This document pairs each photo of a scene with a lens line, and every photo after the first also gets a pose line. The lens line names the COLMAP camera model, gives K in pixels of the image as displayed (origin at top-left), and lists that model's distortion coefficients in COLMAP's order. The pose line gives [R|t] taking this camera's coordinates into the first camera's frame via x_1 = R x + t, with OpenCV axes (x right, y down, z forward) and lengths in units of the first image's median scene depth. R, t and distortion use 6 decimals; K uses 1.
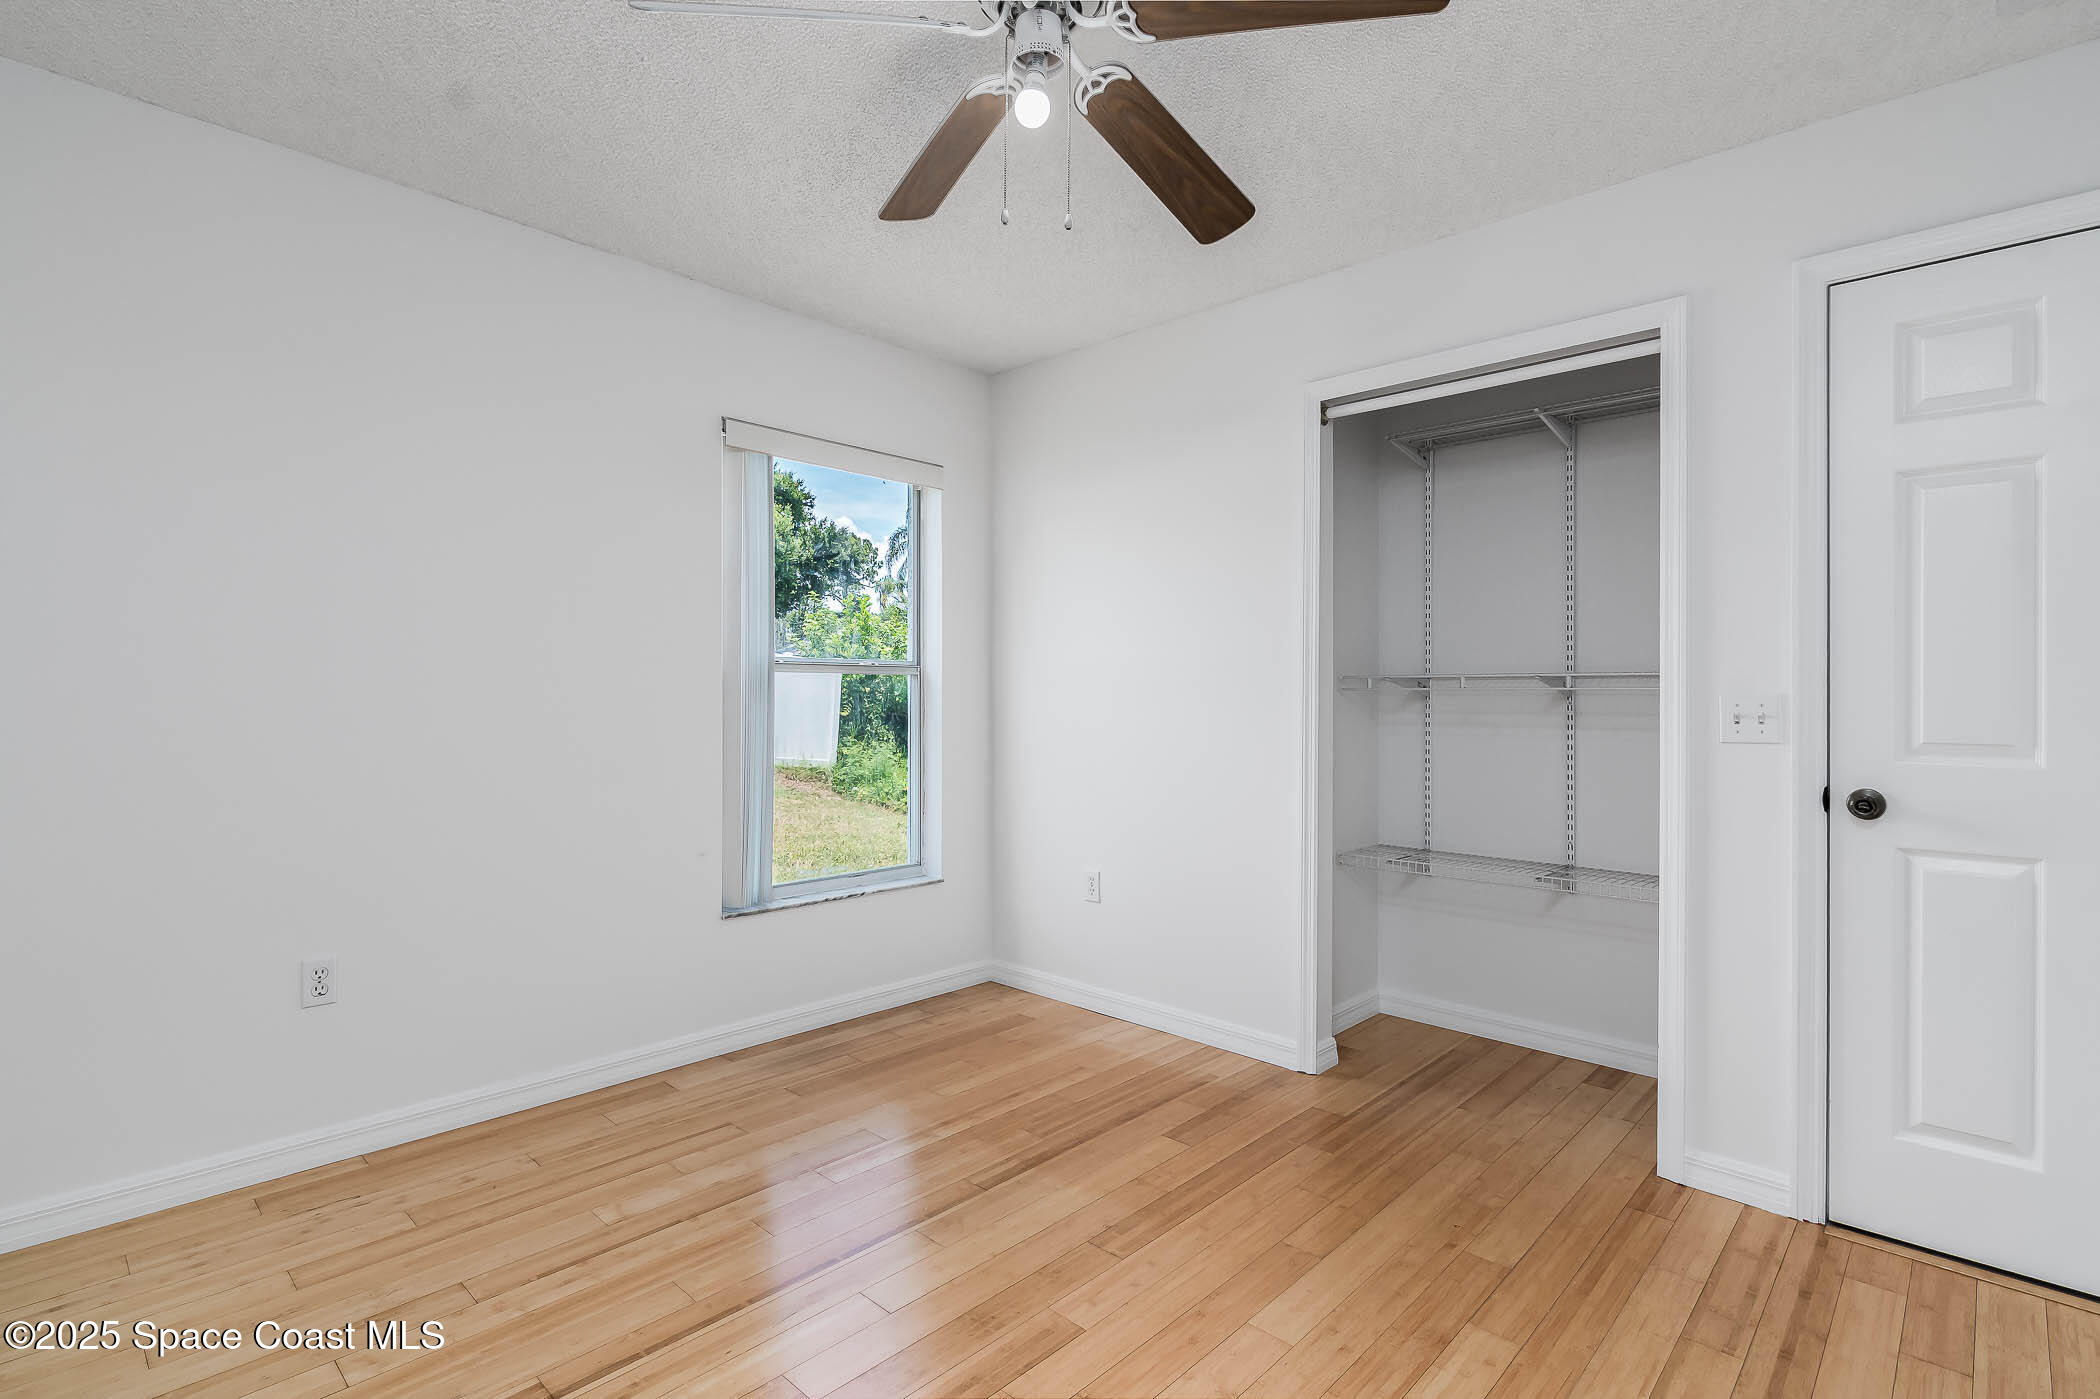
lens RADIAL K [[991.7, 0, 1050.0], [0, 991.7, 699.5], [0, 0, 1]] dist [0.000072, 0.000013]
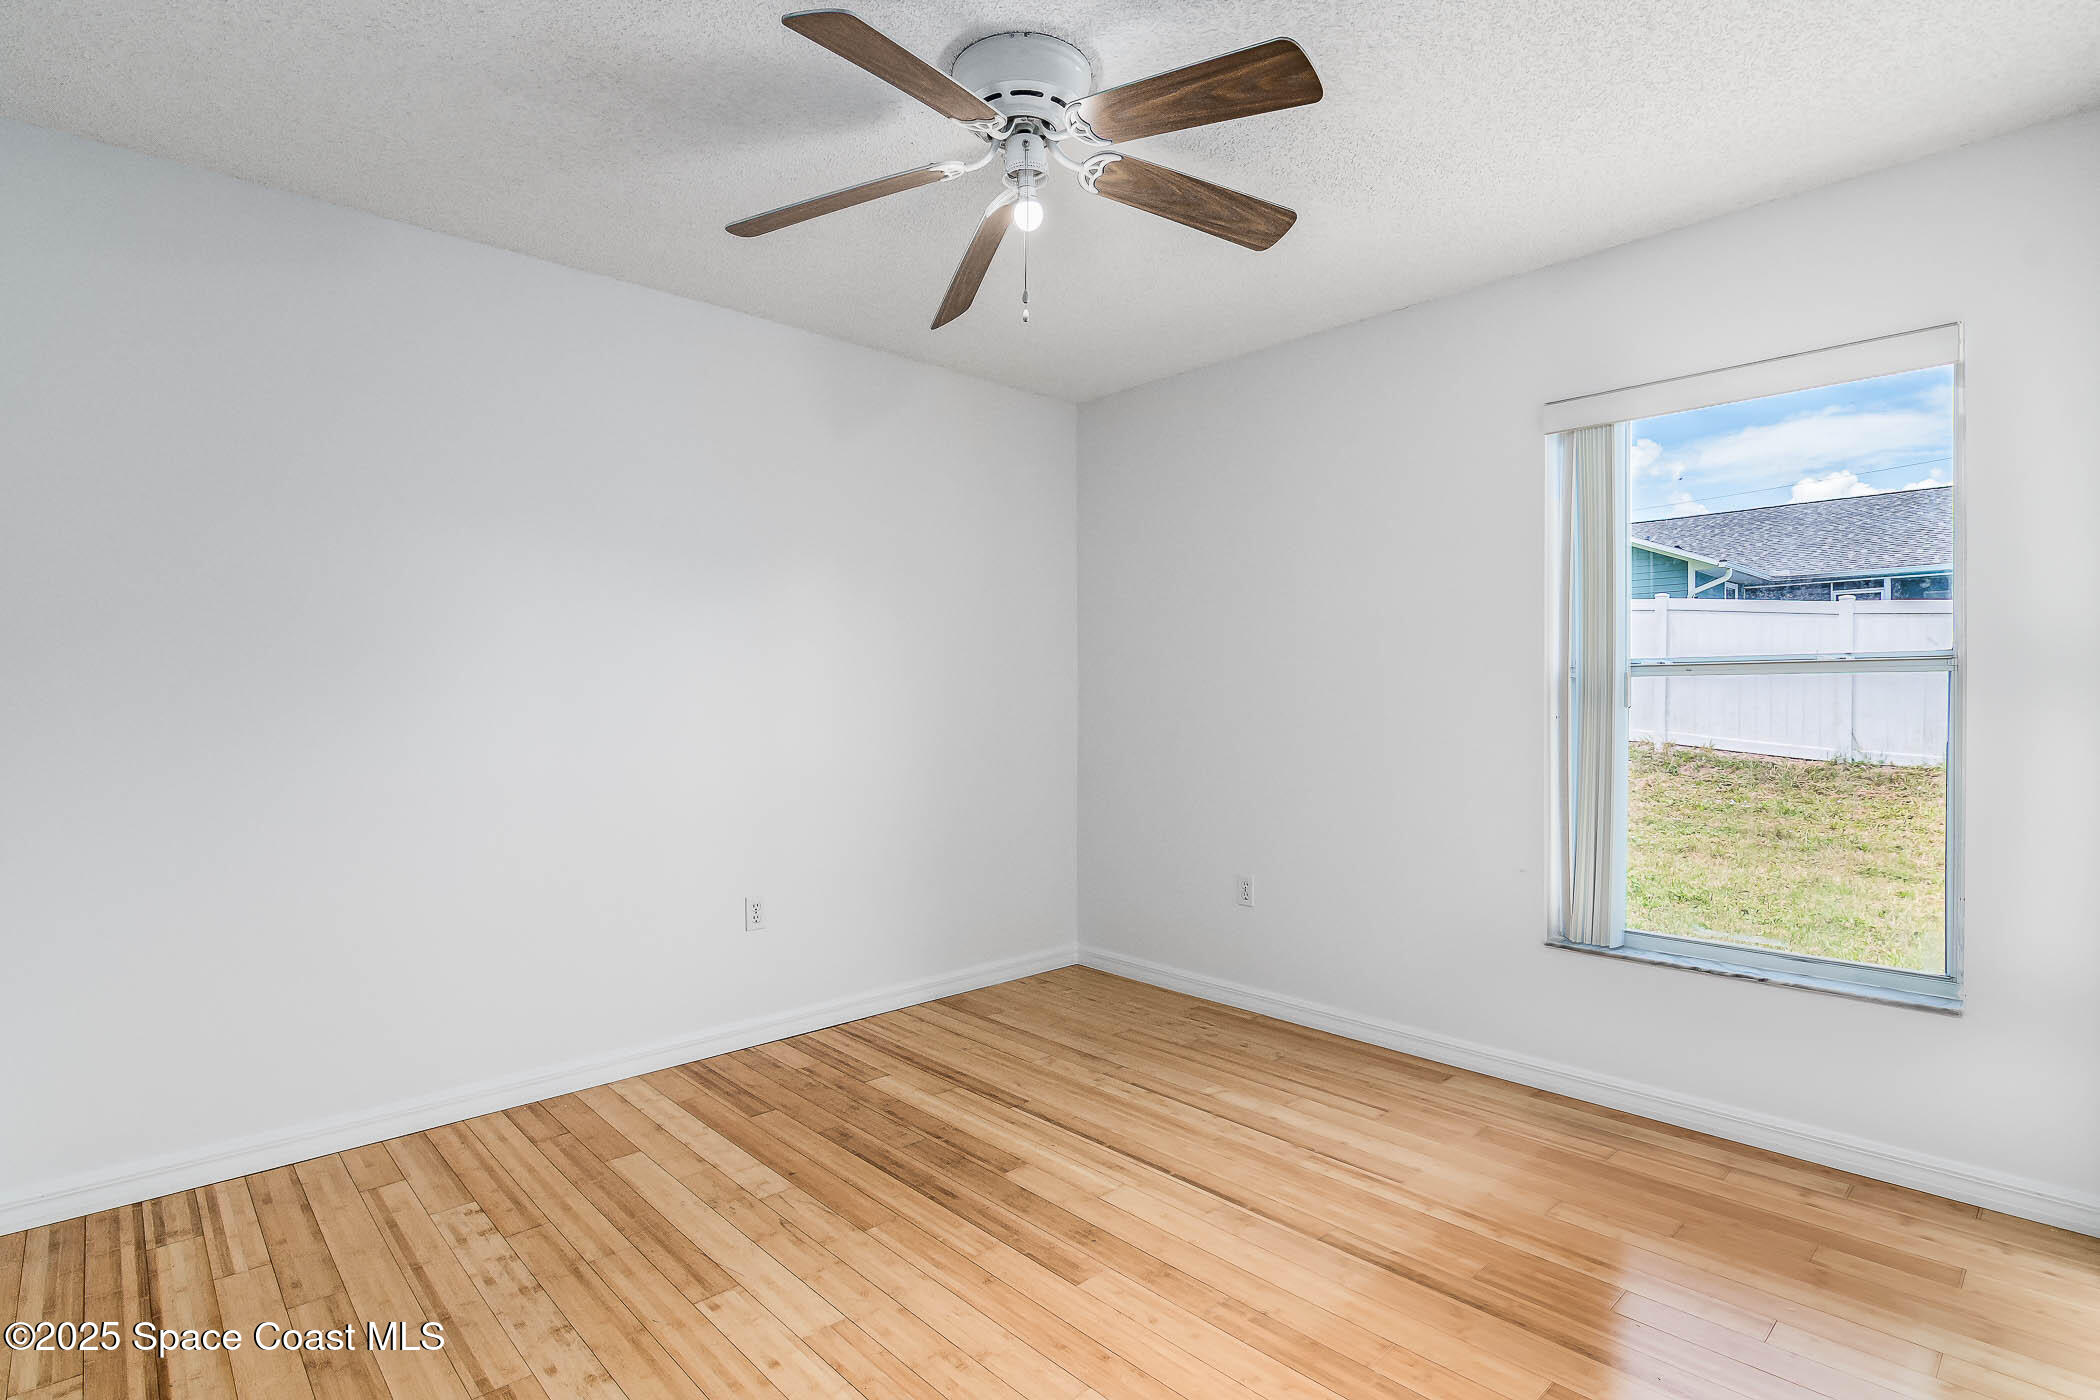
lens RADIAL K [[1013.4, 0, 1025.1], [0, 1013.4, 707.4], [0, 0, 1]] dist [-0.003760, -0.006402]
pose [[-0.061831, -0.001258, -0.998086, 0.813116], [-0.009182, 0.999958, -0.000691, 0.005533], [0.998044, 0.009122, -0.061840, 0.718756]]
